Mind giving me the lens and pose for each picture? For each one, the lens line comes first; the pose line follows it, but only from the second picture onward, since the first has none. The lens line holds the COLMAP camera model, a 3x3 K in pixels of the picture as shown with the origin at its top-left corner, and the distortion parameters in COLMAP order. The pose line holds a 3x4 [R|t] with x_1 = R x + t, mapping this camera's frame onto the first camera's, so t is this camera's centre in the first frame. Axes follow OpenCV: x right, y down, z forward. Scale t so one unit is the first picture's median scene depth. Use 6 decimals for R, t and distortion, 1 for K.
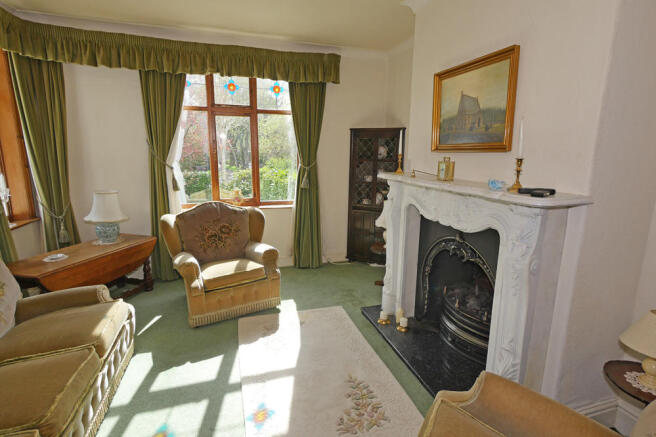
lens RADIAL K [[325.3, 0, 328.0], [0, 325.3, 218.5], [0, 0, 1]] dist [-0.000875, -0.000939]
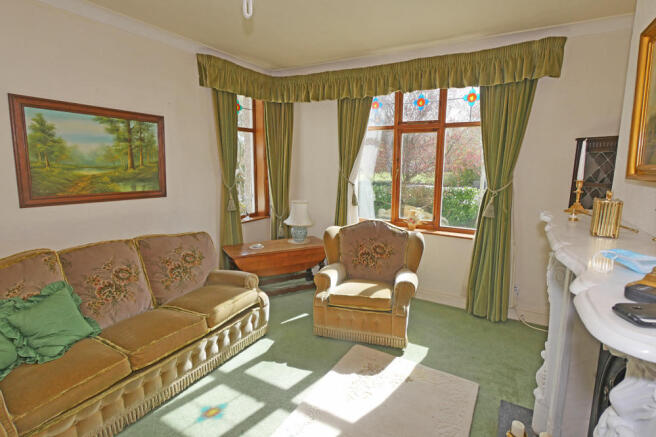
lens RADIAL K [[325.3, 0, 328.0], [0, 325.3, 218.5], [0, 0, 1]] dist [-0.000875, -0.000939]
pose [[0.680464, 0.121554, -0.722629, 0.288651], [-0.150915, 0.988252, 0.024125, -0.062510], [0.717073, 0.092639, 0.690815, 0.219736]]
